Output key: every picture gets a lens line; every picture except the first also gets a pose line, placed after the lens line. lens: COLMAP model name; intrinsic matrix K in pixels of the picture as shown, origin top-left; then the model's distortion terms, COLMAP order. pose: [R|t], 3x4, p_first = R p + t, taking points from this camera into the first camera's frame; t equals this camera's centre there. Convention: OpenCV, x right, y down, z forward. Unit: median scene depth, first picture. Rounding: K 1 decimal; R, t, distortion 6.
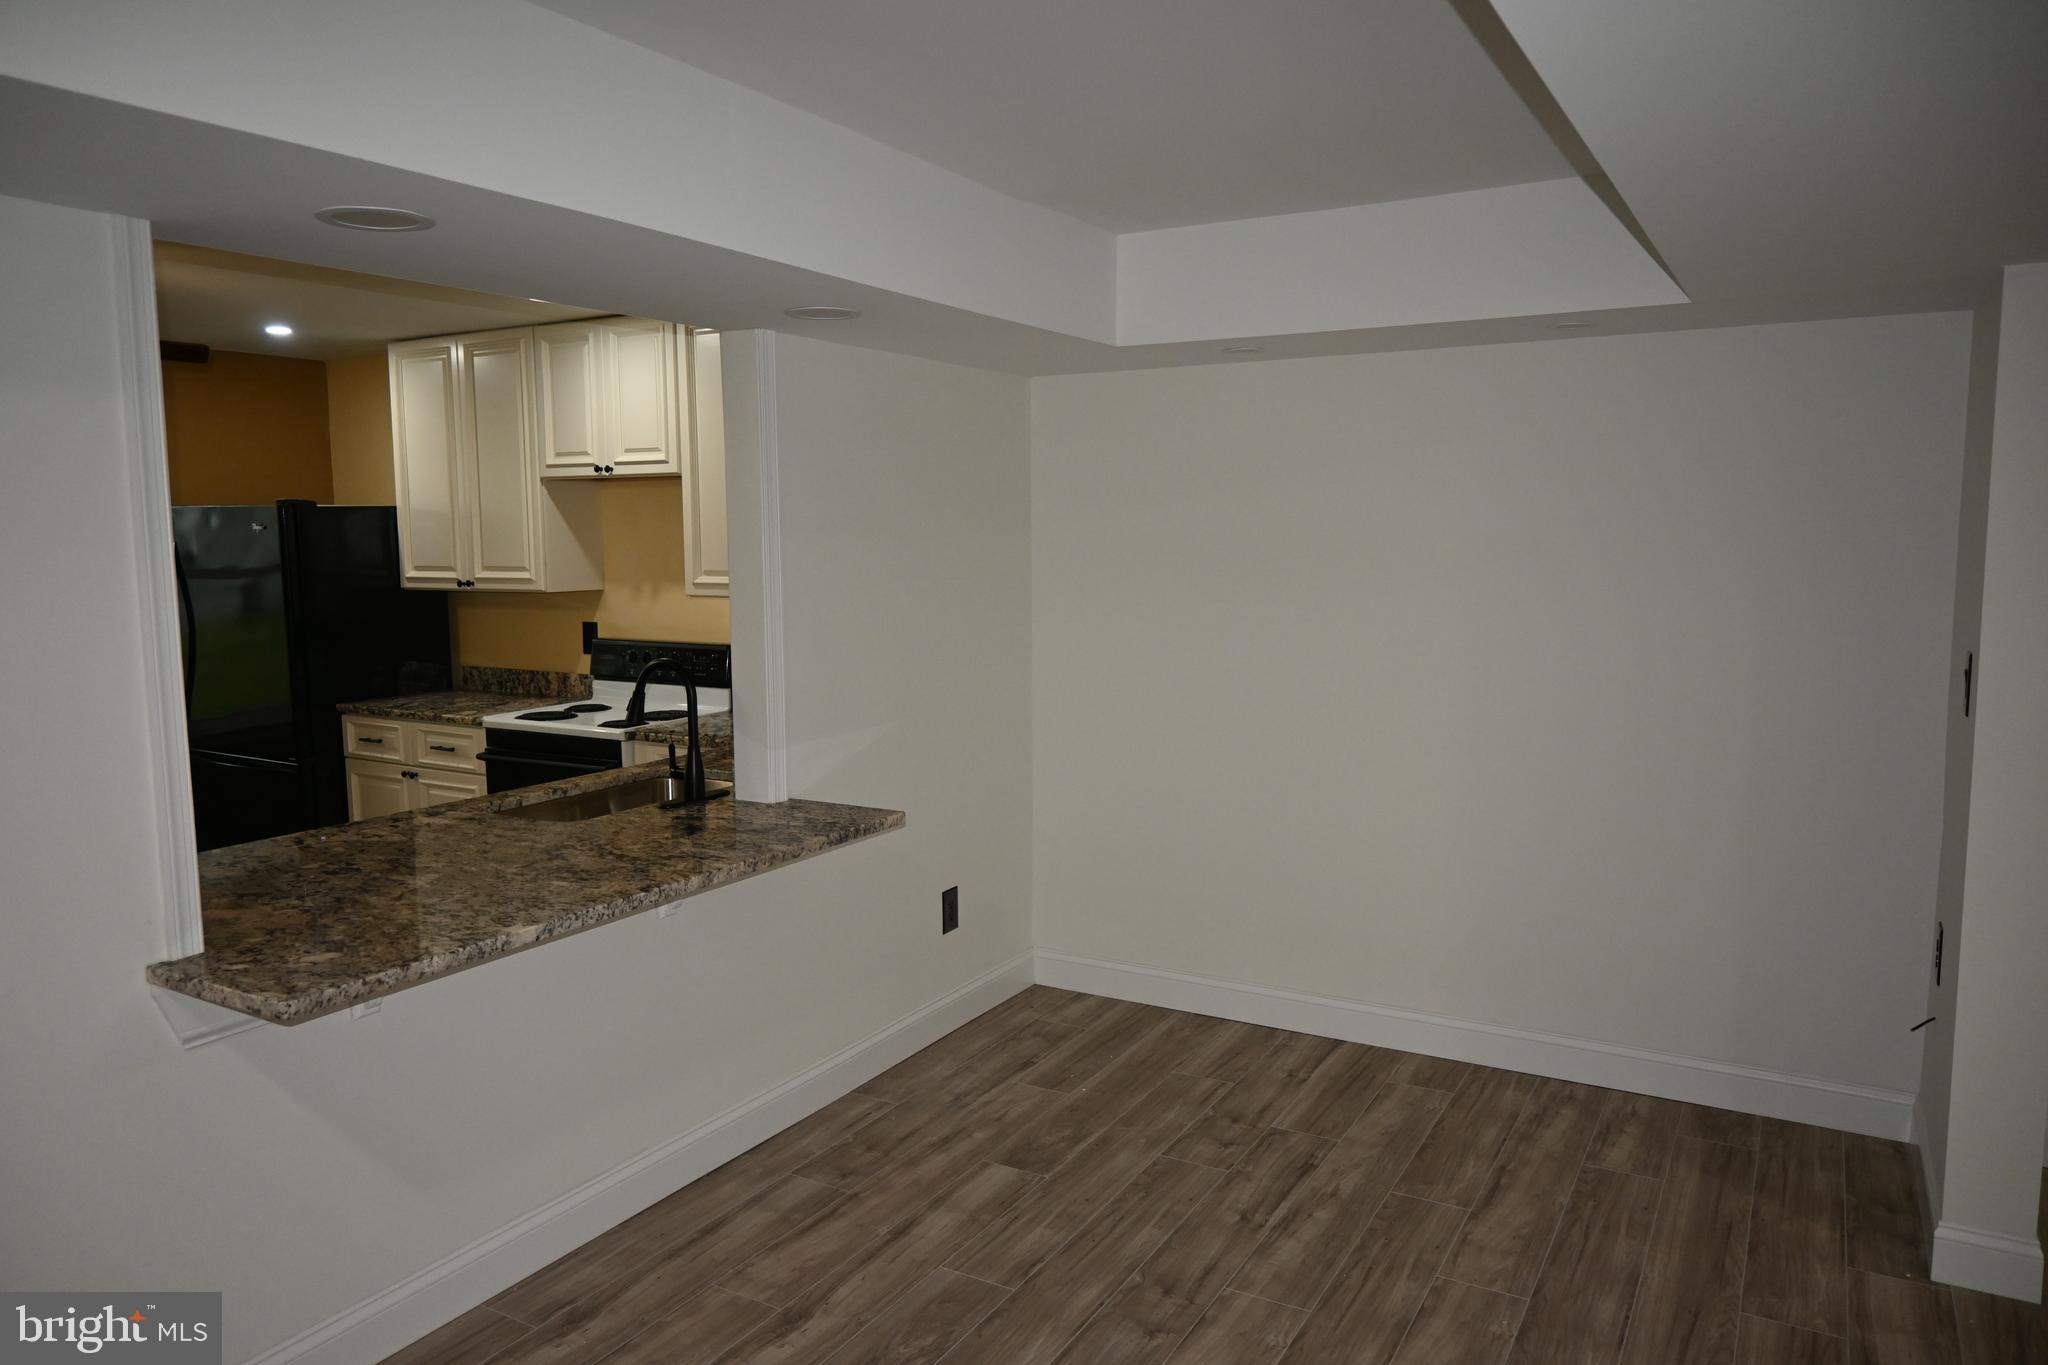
lens RADIAL K [[1393.3, 0, 1016.3], [0, 1393.3, 677.0], [0, 0, 1]] dist [-0.004298, 0.003310]
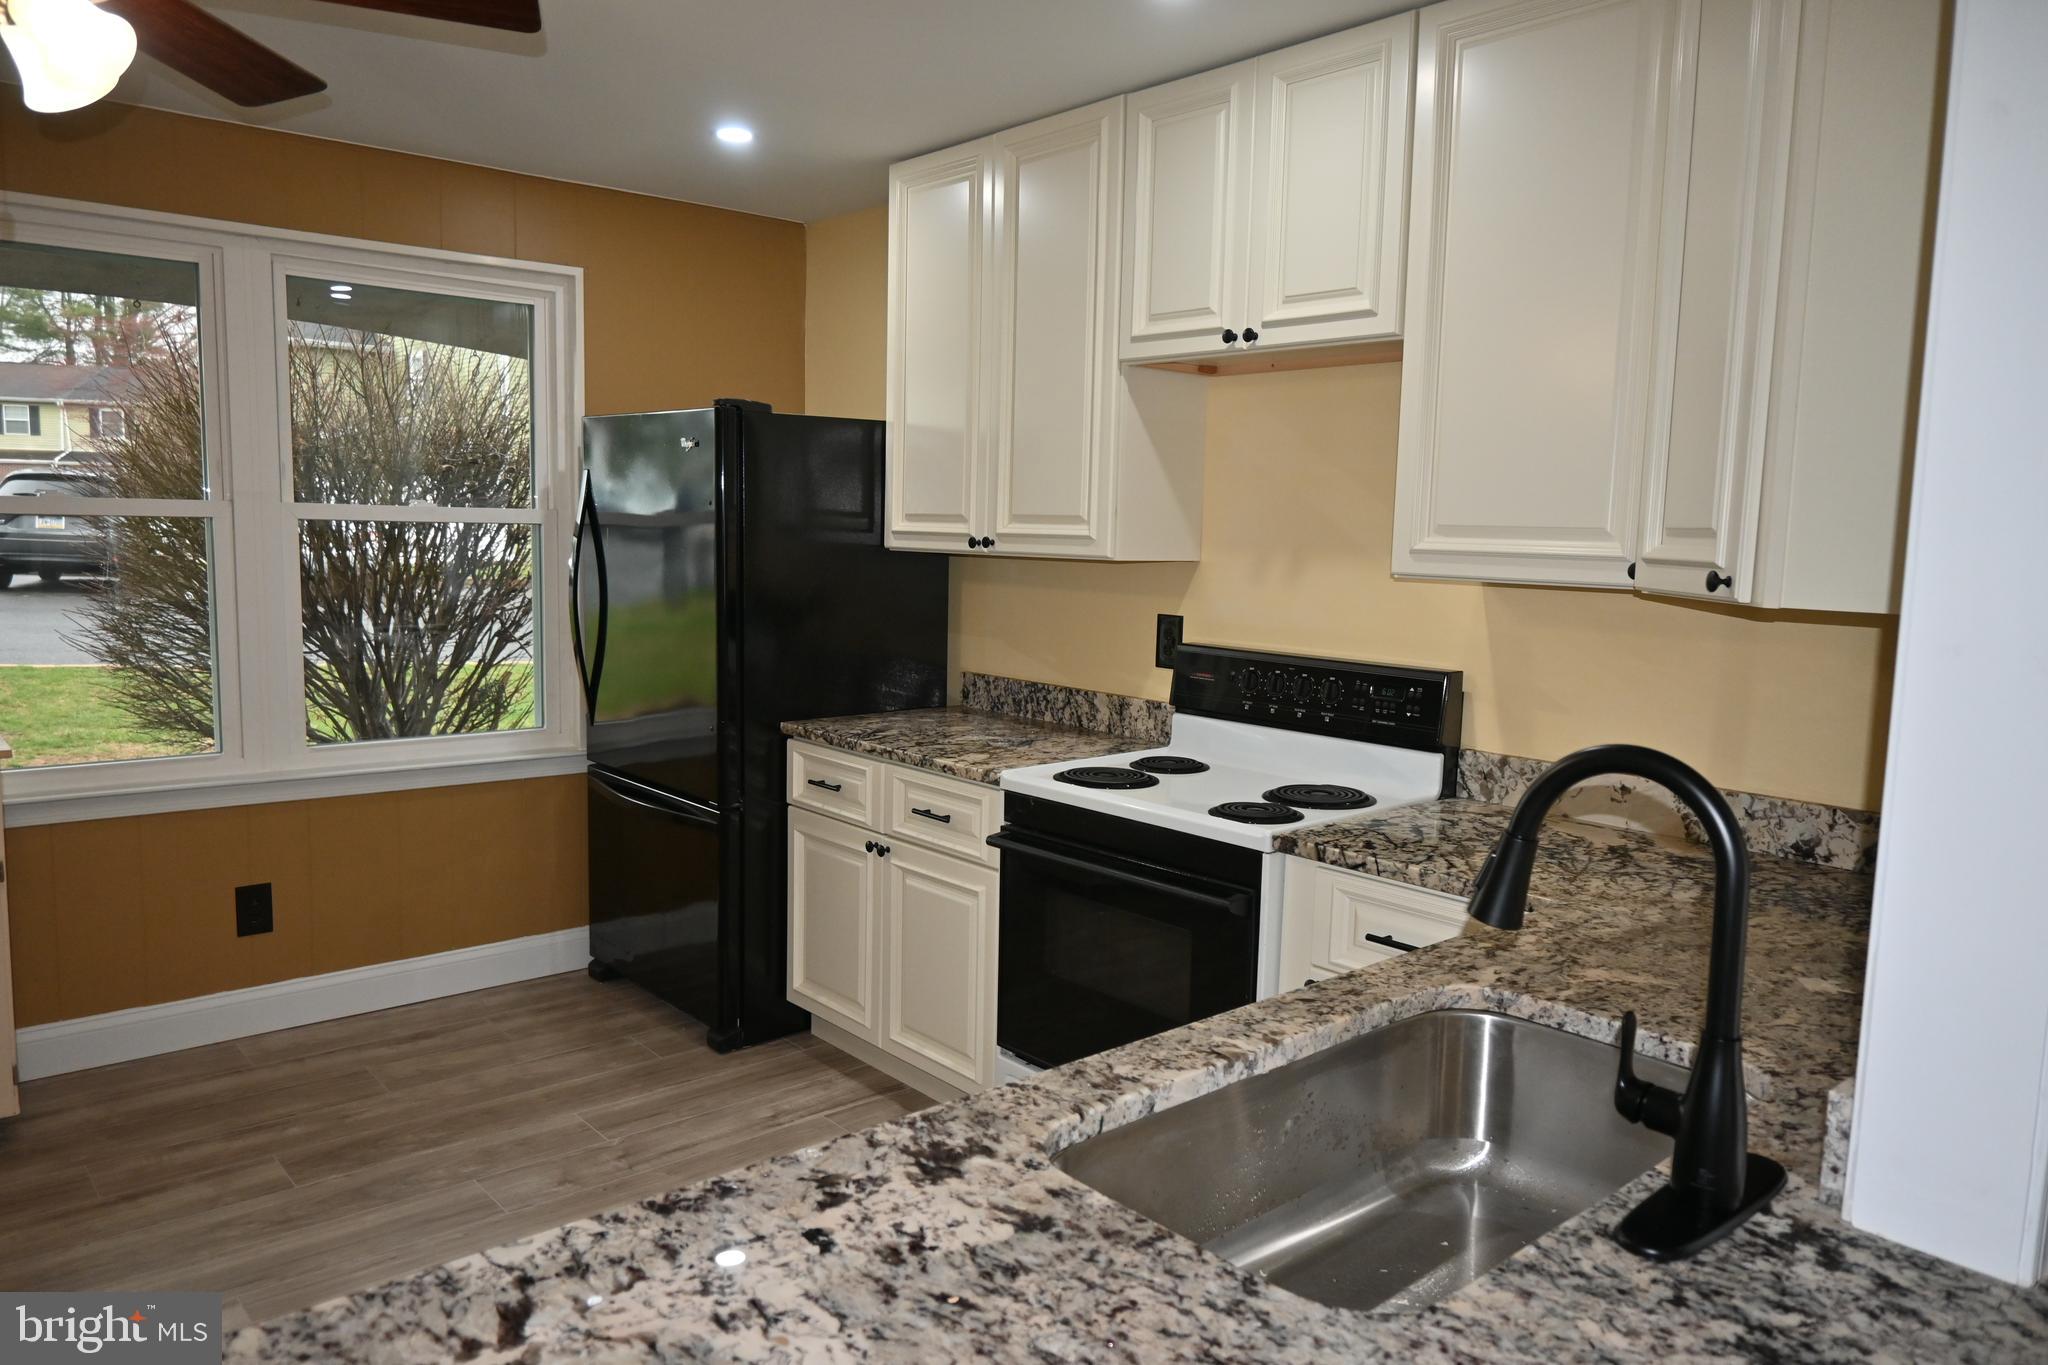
lens RADIAL K [[1393.3, 0, 1033.5], [0, 1393.3, 682.6], [0, 0, 1]] dist [-0.004298, 0.003310]
pose [[0.951919, 0.065814, -0.299197, -0.264040], [-0.065047, 0.997803, 0.012534, -0.020568], [0.299365, 0.007531, 0.954109, 0.598553]]
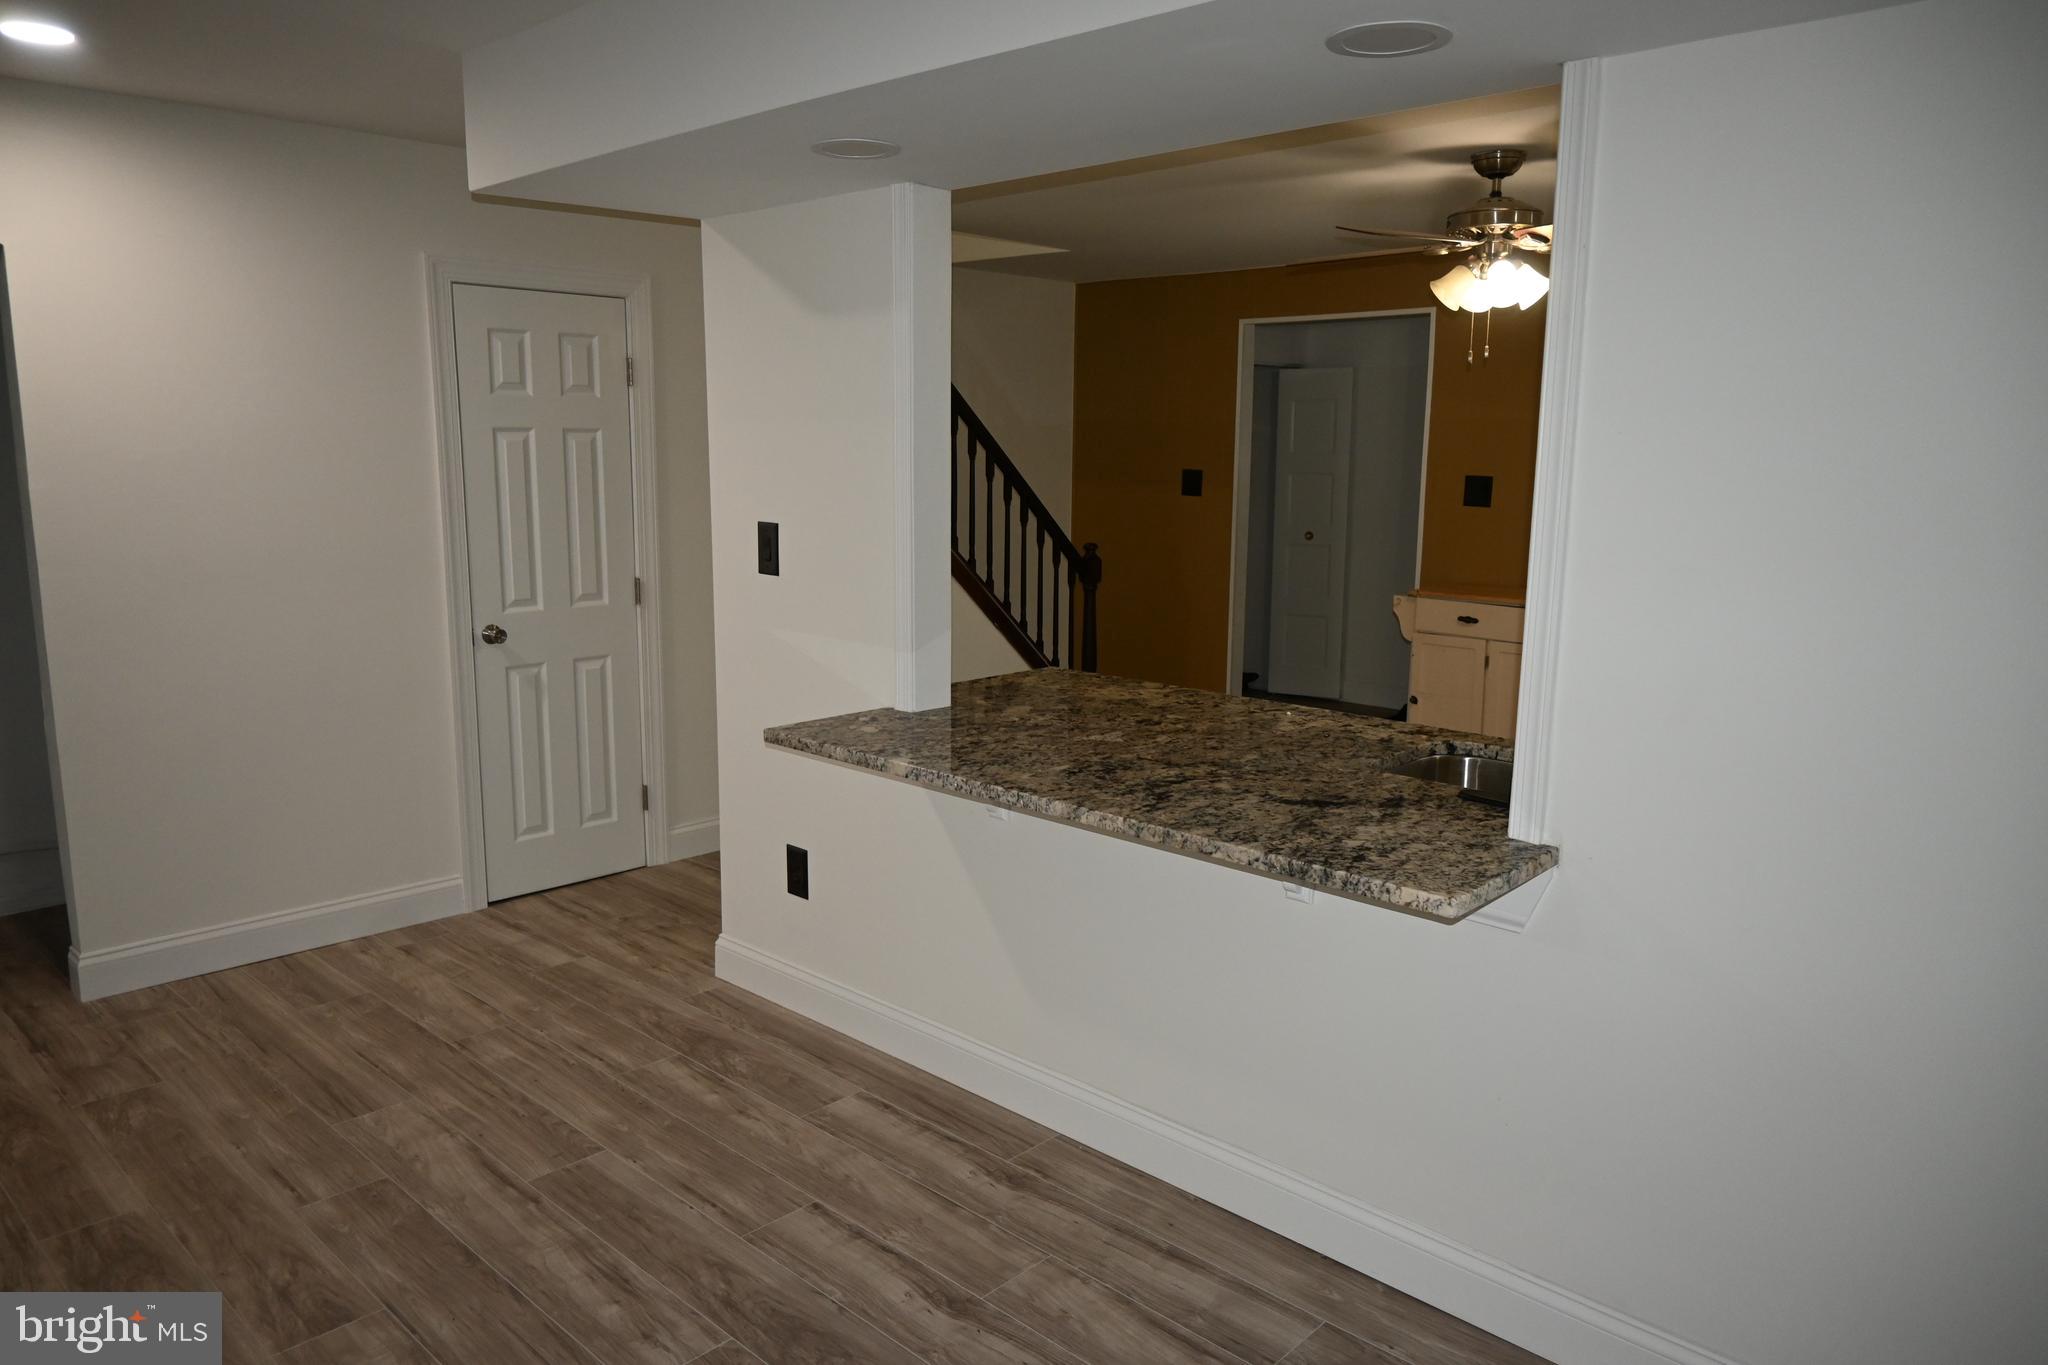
lens RADIAL K [[1393.3, 0, 1012.8], [0, 1393.3, 636.5], [0, 0, 1]] dist [-0.004298, 0.003310]
pose [[-0.225772, 0.141245, -0.963886, 0.436930], [-0.114909, 0.978665, 0.170326, -0.076249], [0.967379, 0.149214, -0.204725, 0.807007]]
